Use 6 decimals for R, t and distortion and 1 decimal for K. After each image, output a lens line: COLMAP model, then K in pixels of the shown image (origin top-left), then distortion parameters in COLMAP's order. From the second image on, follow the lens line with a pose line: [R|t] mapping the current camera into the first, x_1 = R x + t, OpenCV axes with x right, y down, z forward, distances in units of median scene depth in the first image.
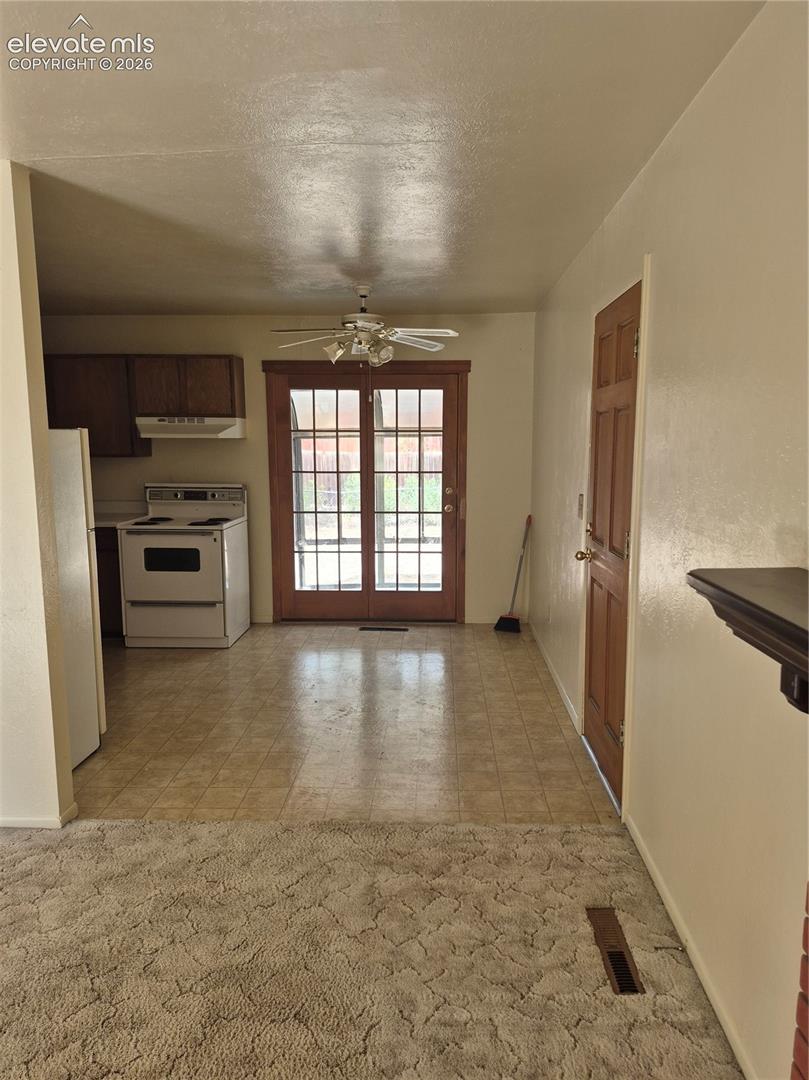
lens RADIAL K [[739.1, 0, 404.5], [0, 739.1, 540.0], [0, 0, 1]] dist [-0.003222, -0.001417]
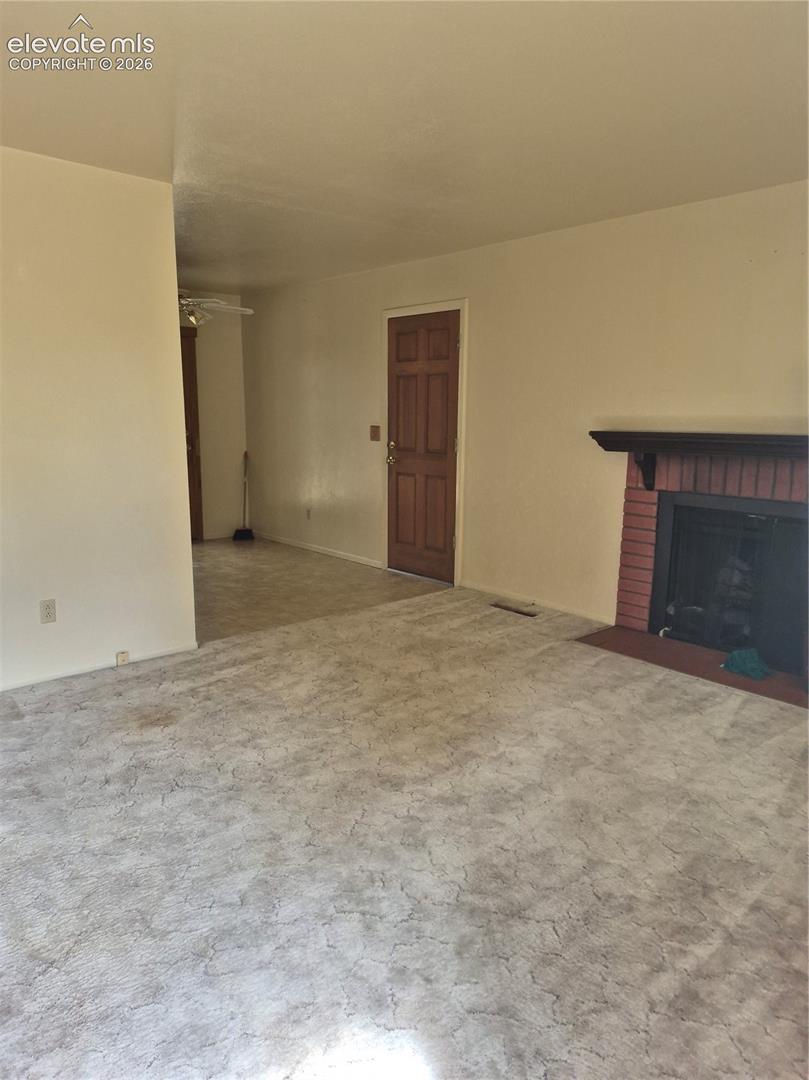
lens RADIAL K [[739.1, 0, 404.5], [0, 739.1, 540.0], [0, 0, 1]] dist [-0.003222, -0.001417]
pose [[0.730679, -0.111397, 0.673571, -1.217640], [0.082584, 0.993775, 0.074767, 0.109696], [-0.677707, 0.000995, 0.735331, -0.377954]]
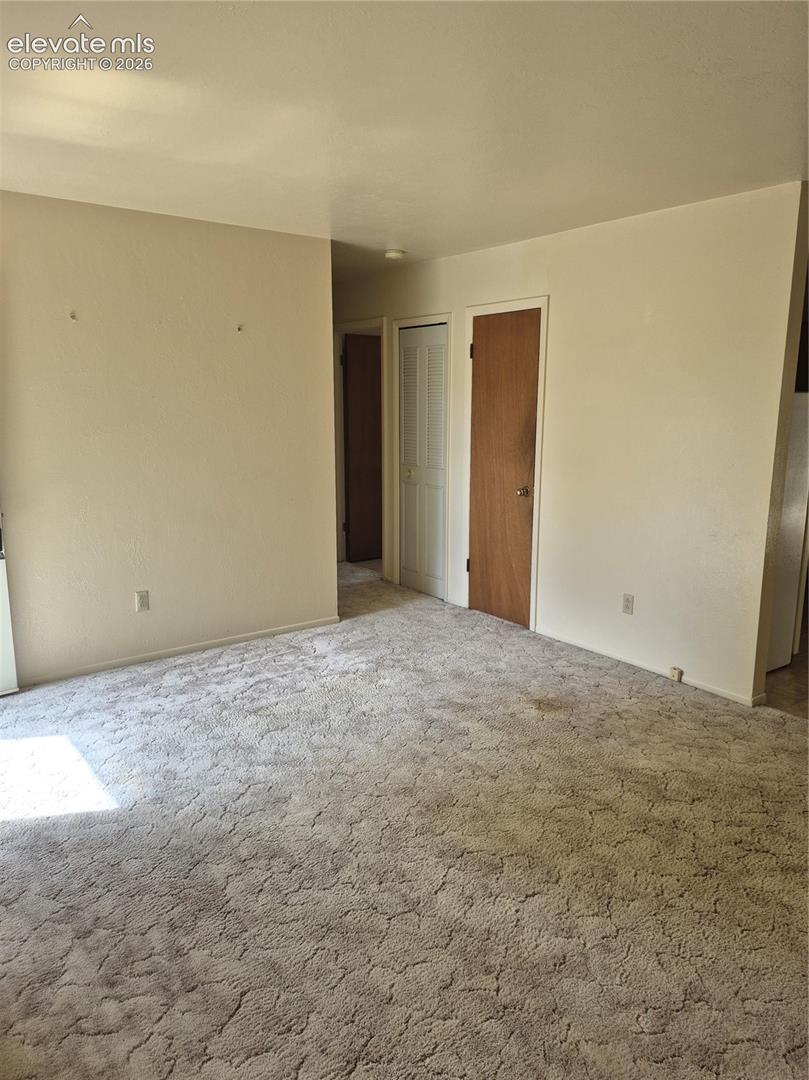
lens RADIAL K [[739.1, 0, 404.5], [0, 739.1, 540.0], [0, 0, 1]] dist [-0.003222, -0.001417]
pose [[0.617987, 0.159976, -0.769740, 0.108956], [-0.110809, 0.987029, 0.116172, 0.024615], [0.778340, 0.013501, 0.627698, -0.294821]]
